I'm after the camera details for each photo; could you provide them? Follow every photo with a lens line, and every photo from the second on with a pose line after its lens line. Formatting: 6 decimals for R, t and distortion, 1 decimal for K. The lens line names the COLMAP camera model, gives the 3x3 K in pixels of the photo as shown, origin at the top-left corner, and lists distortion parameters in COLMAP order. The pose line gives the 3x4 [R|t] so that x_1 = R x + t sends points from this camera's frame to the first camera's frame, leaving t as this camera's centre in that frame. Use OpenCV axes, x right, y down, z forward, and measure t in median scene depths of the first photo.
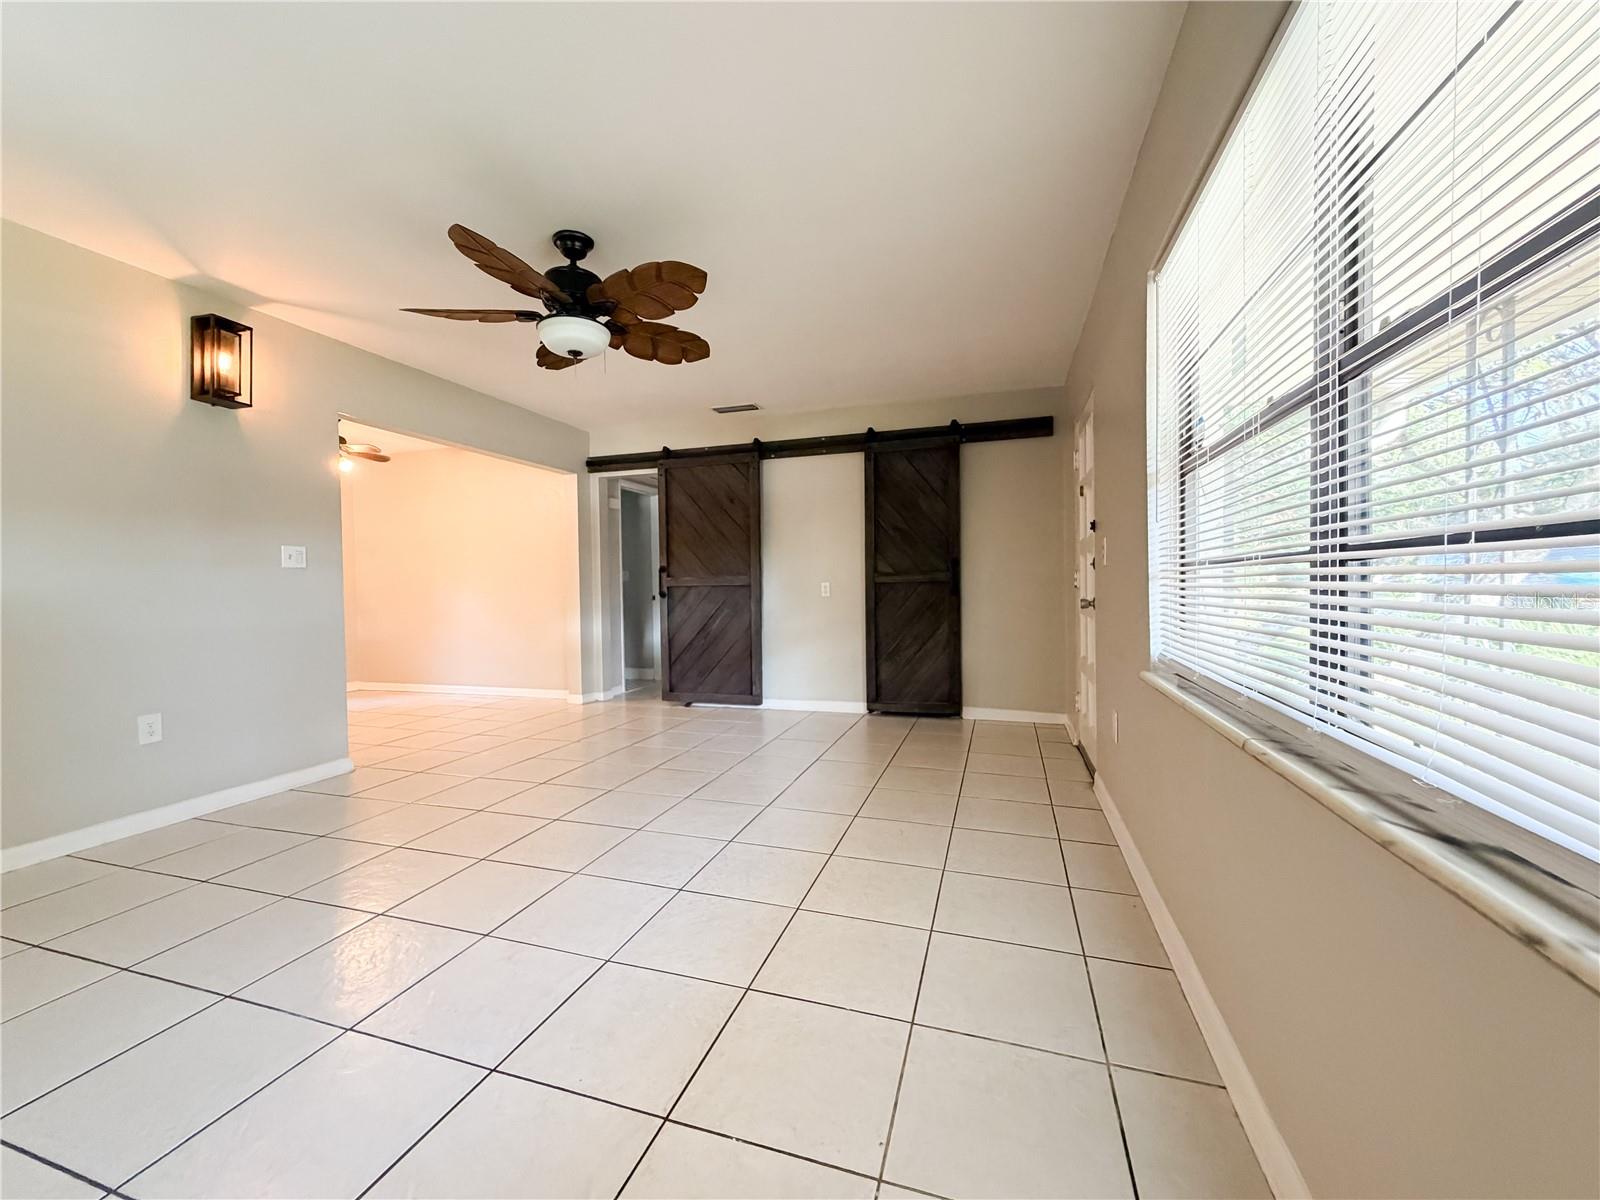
lens RADIAL K [[639.8, 0, 795.7], [0, 639.8, 599.0], [0, 0, 1]] dist [0.000172, 0.000327]
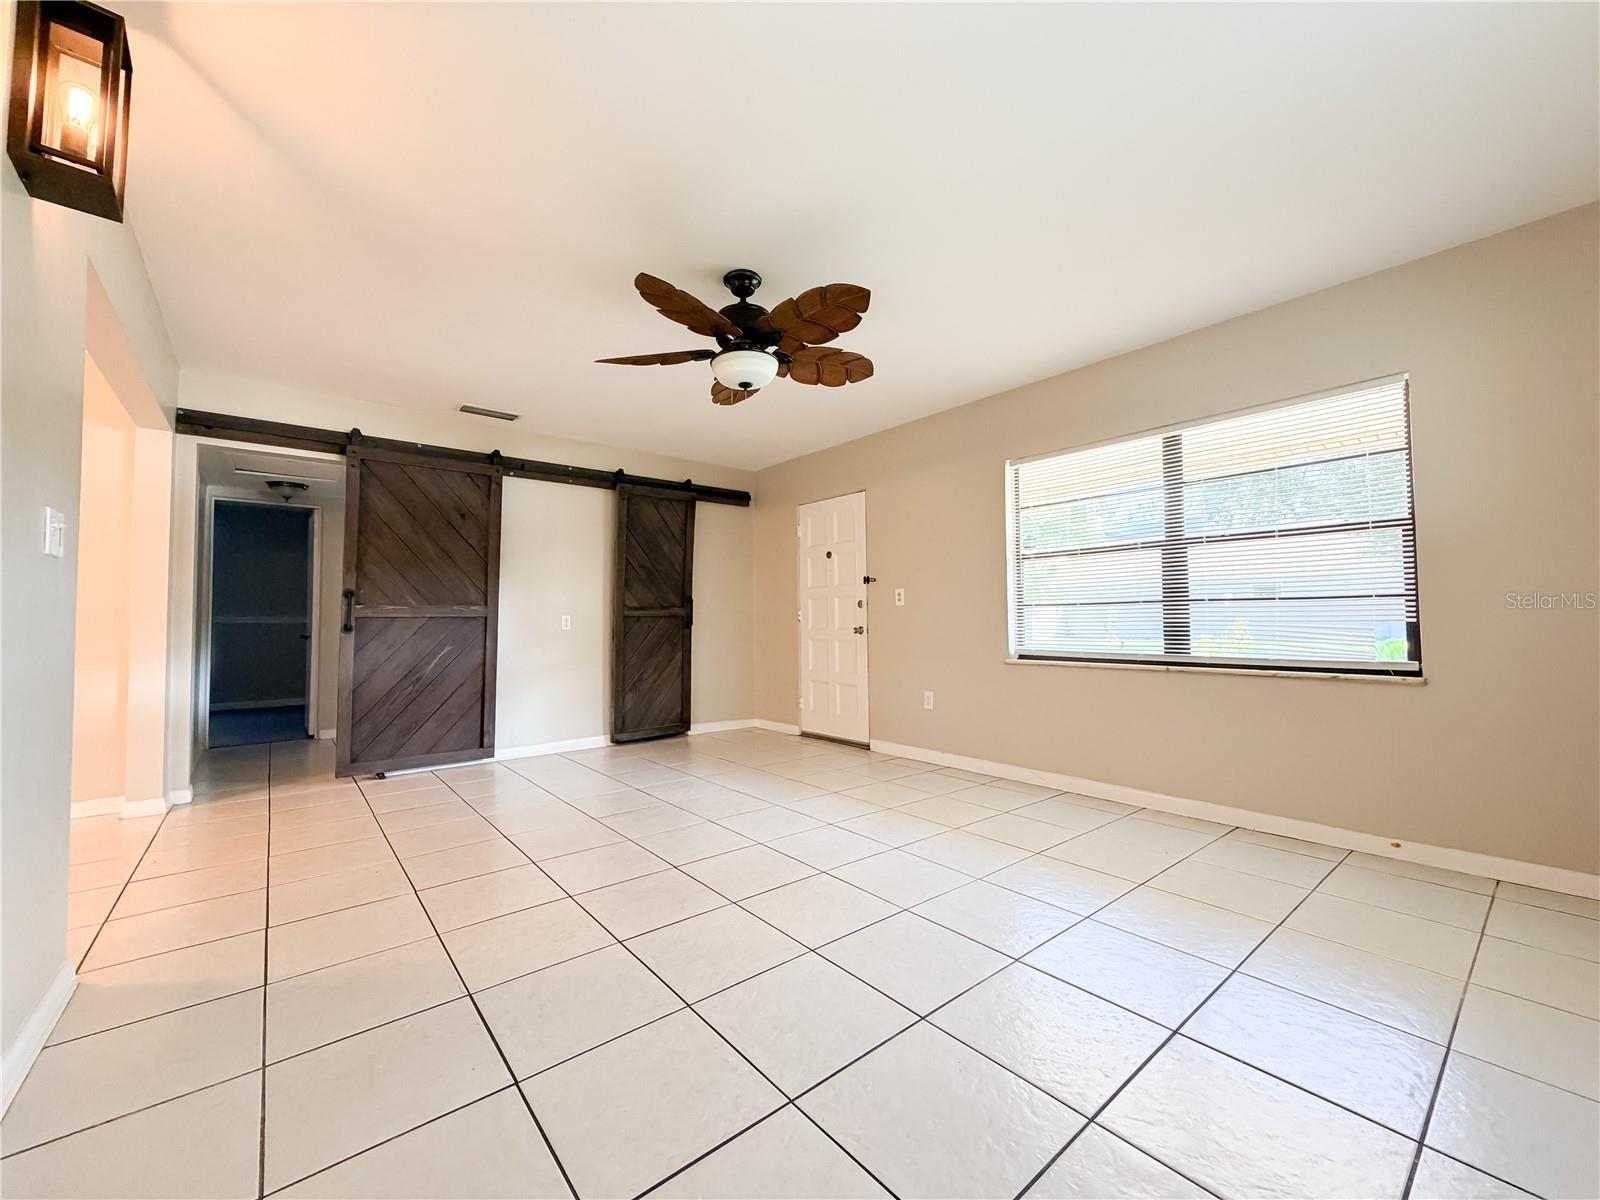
lens RADIAL K [[639.8, 0, 795.7], [0, 639.8, 599.0], [0, 0, 1]] dist [0.000172, 0.000327]
pose [[0.540126, 0.040711, 0.840599, -0.604032], [0.018256, 0.998027, -0.060066, 0.014256], [-0.841386, 0.047790, 0.538317, 0.202151]]
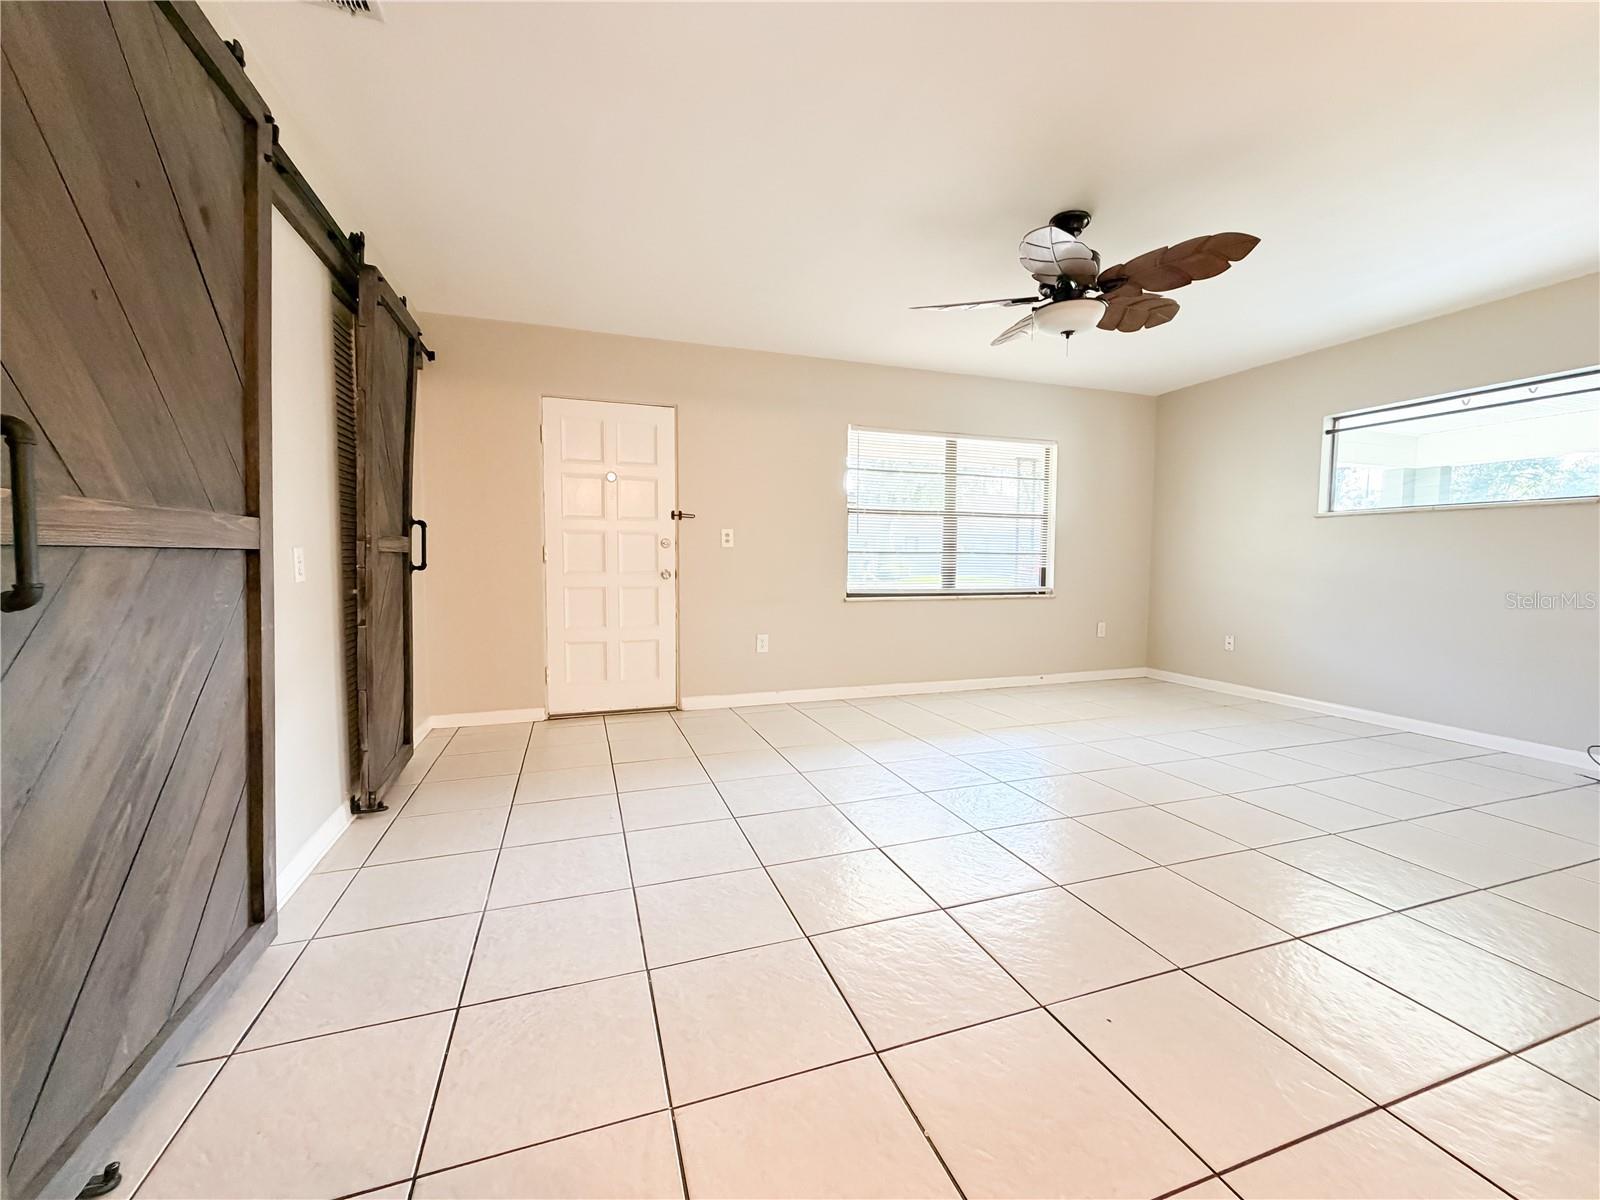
lens RADIAL K [[639.8, 0, 795.7], [0, 639.8, 599.0], [0, 0, 1]] dist [0.000172, 0.000327]
pose [[-0.604071, -0.037922, 0.796028, -0.481186], [0.020455, 0.997800, 0.063057, -0.012877], [-0.796668, 0.054374, -0.601967, 1.045012]]
